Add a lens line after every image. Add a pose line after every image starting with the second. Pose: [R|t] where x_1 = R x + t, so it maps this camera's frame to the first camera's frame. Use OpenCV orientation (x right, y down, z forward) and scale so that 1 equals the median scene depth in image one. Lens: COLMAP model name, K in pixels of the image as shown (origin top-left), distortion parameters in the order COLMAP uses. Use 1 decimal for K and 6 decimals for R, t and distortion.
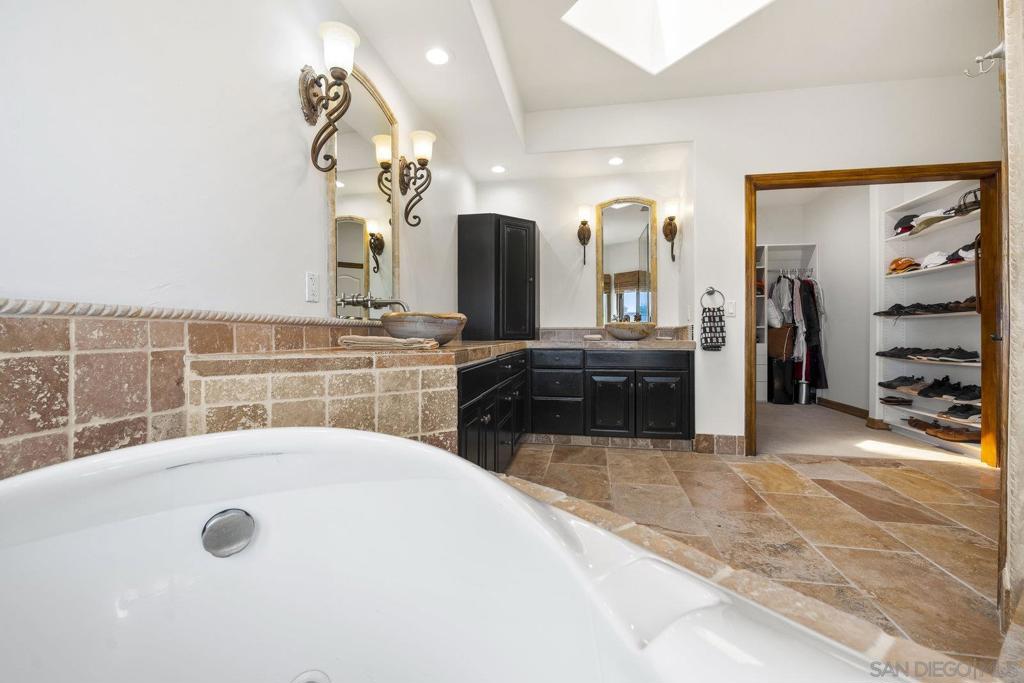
lens RADIAL K [[408.2, 0, 509.9], [0, 408.2, 335.1], [0, 0, 1]] dist [-0.014240, 0.000198]
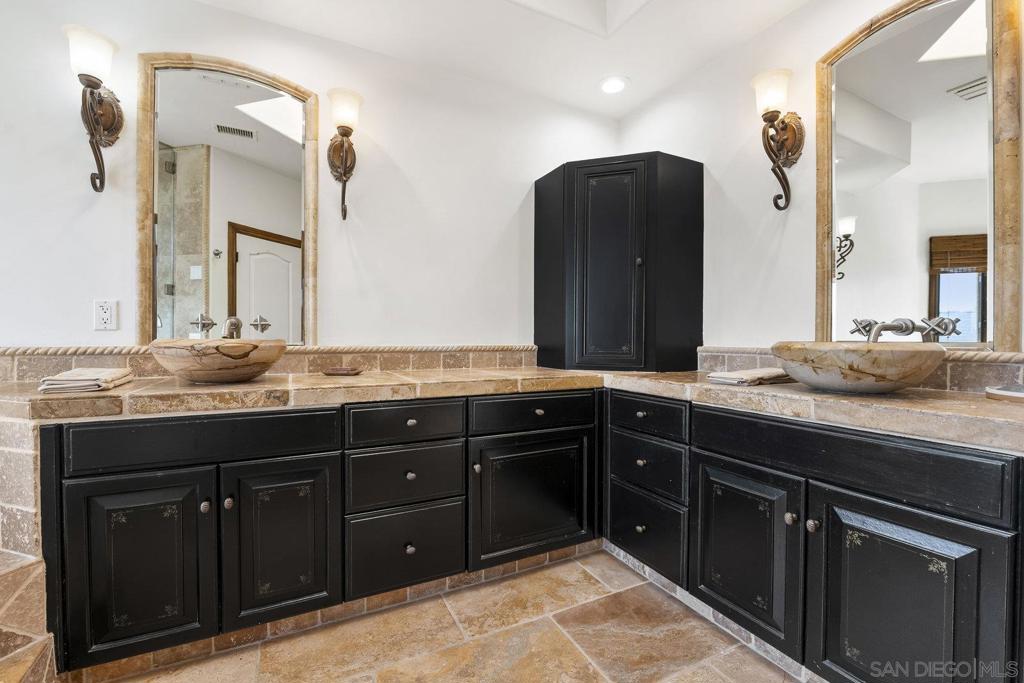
lens RADIAL K [[425.3, 0, 511.2], [0, 425.3, 342.4], [0, 0, 1]] dist [-0.012689, 0.000309]
pose [[0.608762, 0.010666, -0.793281, 0.475288], [-0.007239, 0.999943, 0.007889, -0.036105], [0.793319, 0.000940, 0.608805, 0.614892]]
